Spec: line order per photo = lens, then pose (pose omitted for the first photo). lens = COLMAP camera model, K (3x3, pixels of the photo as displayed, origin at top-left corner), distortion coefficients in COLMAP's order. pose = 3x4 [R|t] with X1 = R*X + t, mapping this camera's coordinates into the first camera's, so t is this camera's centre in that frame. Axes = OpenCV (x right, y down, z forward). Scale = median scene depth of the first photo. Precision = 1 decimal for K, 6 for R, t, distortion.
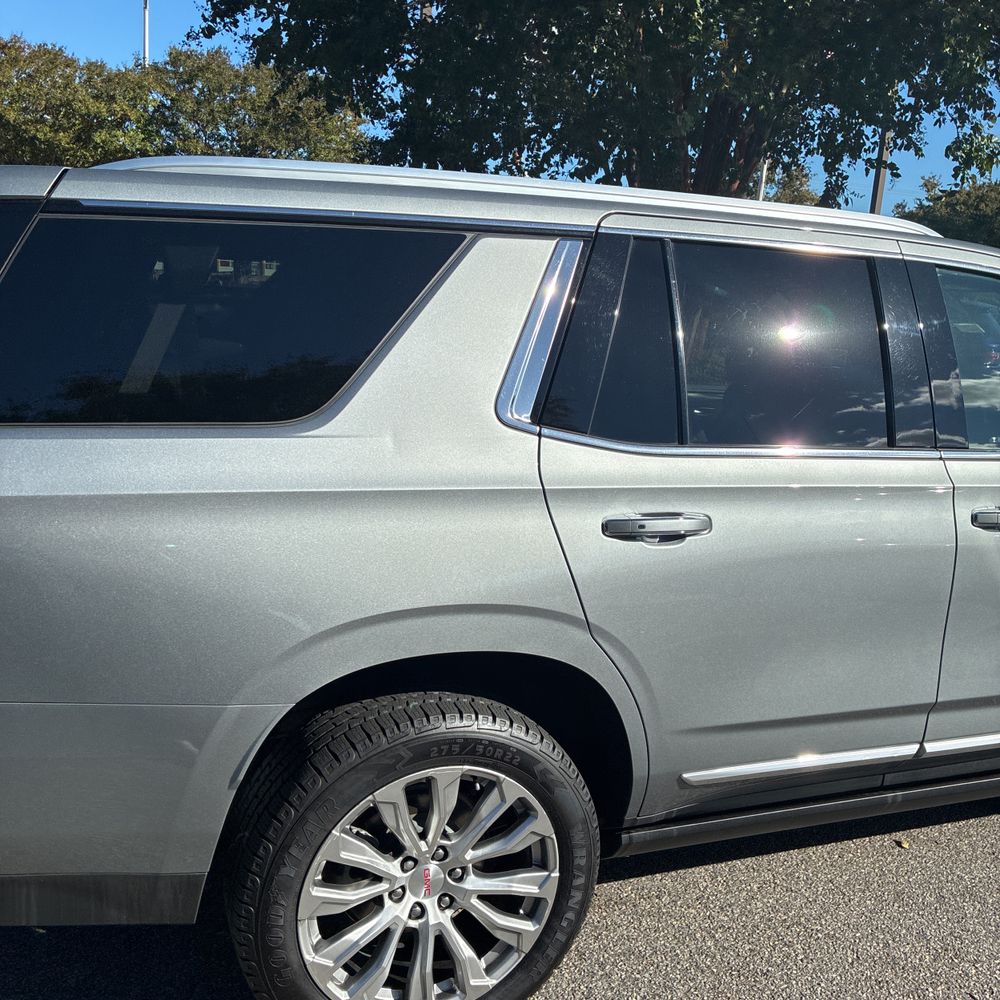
lens RADIAL K [[1029.7, 0, 496.9], [0, 1029.7, 505.2], [0, 0, 1]] dist [0.004824, 0.000000]
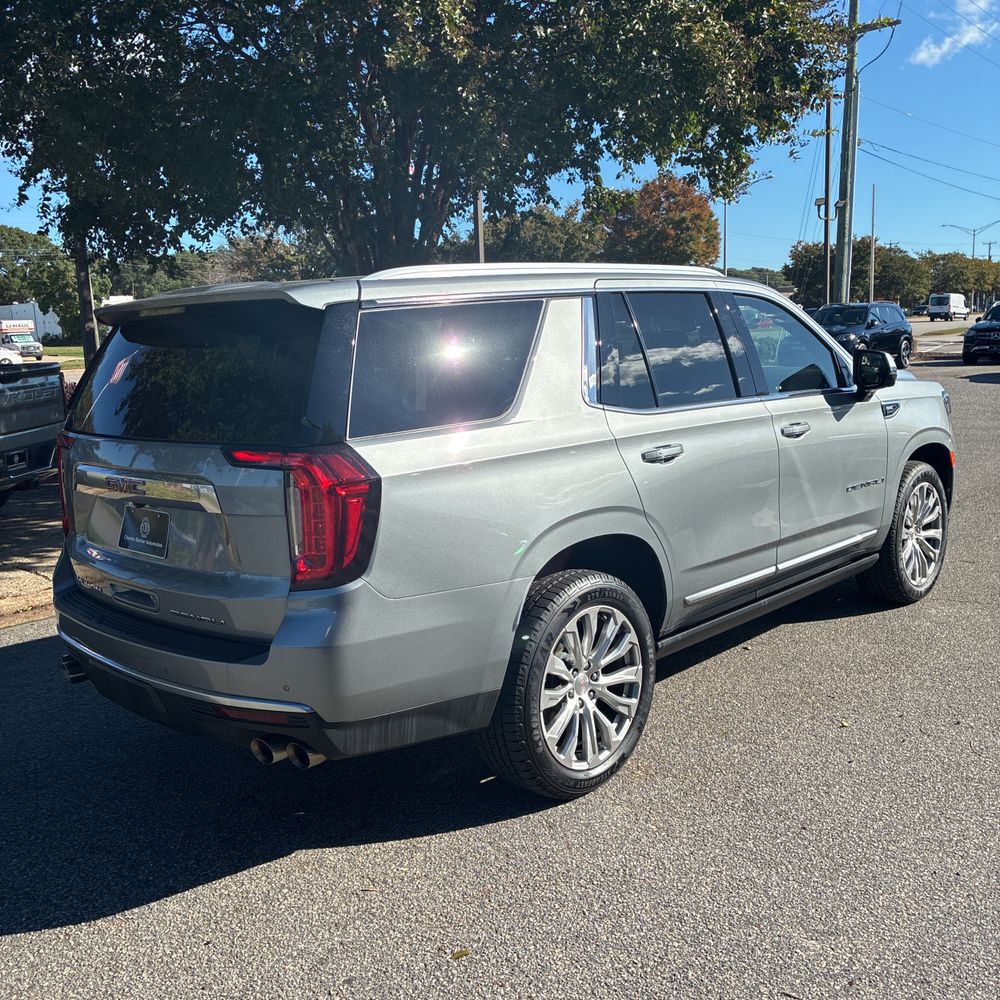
lens RADIAL K [[1029.7, 0, 504.8], [0, 1029.7, 504.3], [0, 0, 1]] dist [0.004824, 0.000000]
pose [[0.904886, -0.166119, 0.391901, -0.782361], [0.180273, 0.983616, 0.000691, 0.055732], [-0.385595, 0.070023, 0.920007, -0.501305]]
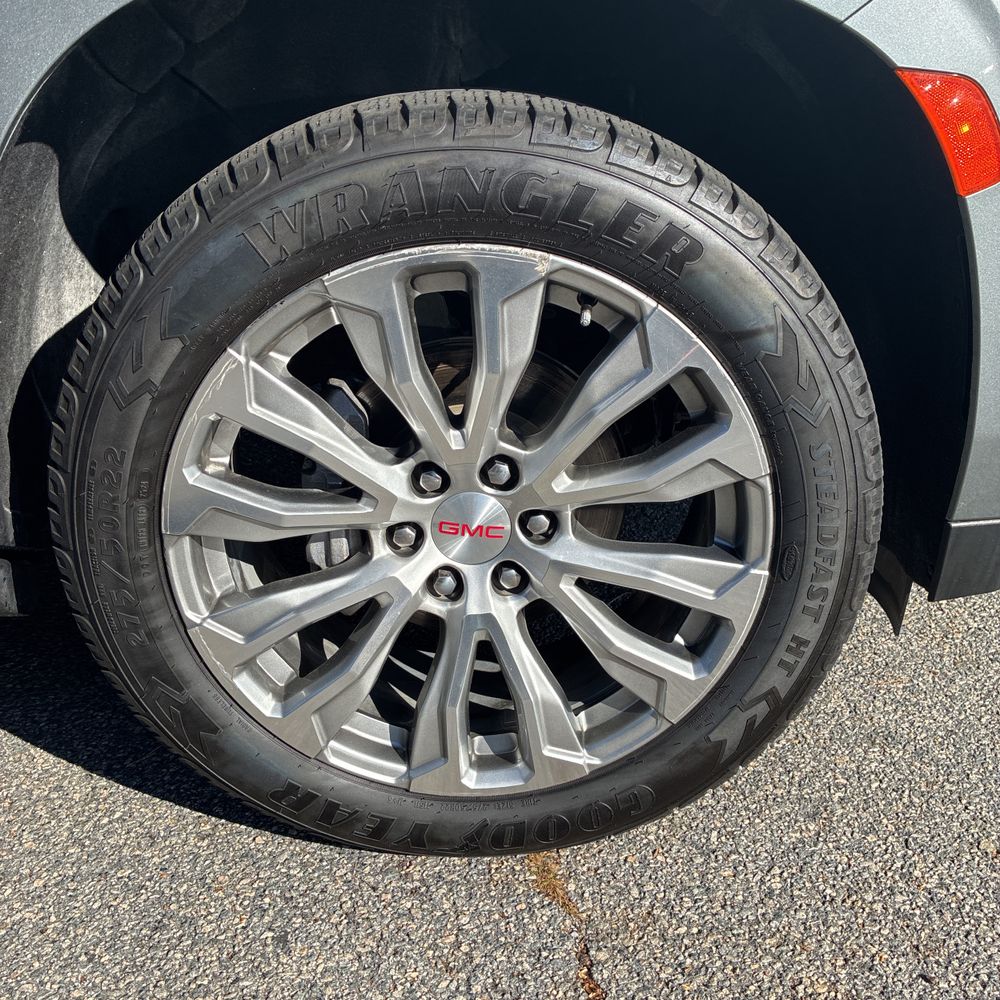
lens RADIAL K [[1029.7, 0, 497.9], [0, 1029.7, 505.9], [0, 0, 1]] dist [0.004824, 0.000000]
pose [[0.928552, 0.169111, -0.330445, 0.095120], [-0.098518, 0.970545, 0.219856, 0.251487], [0.357891, -0.171593, 0.917861, 0.577137]]
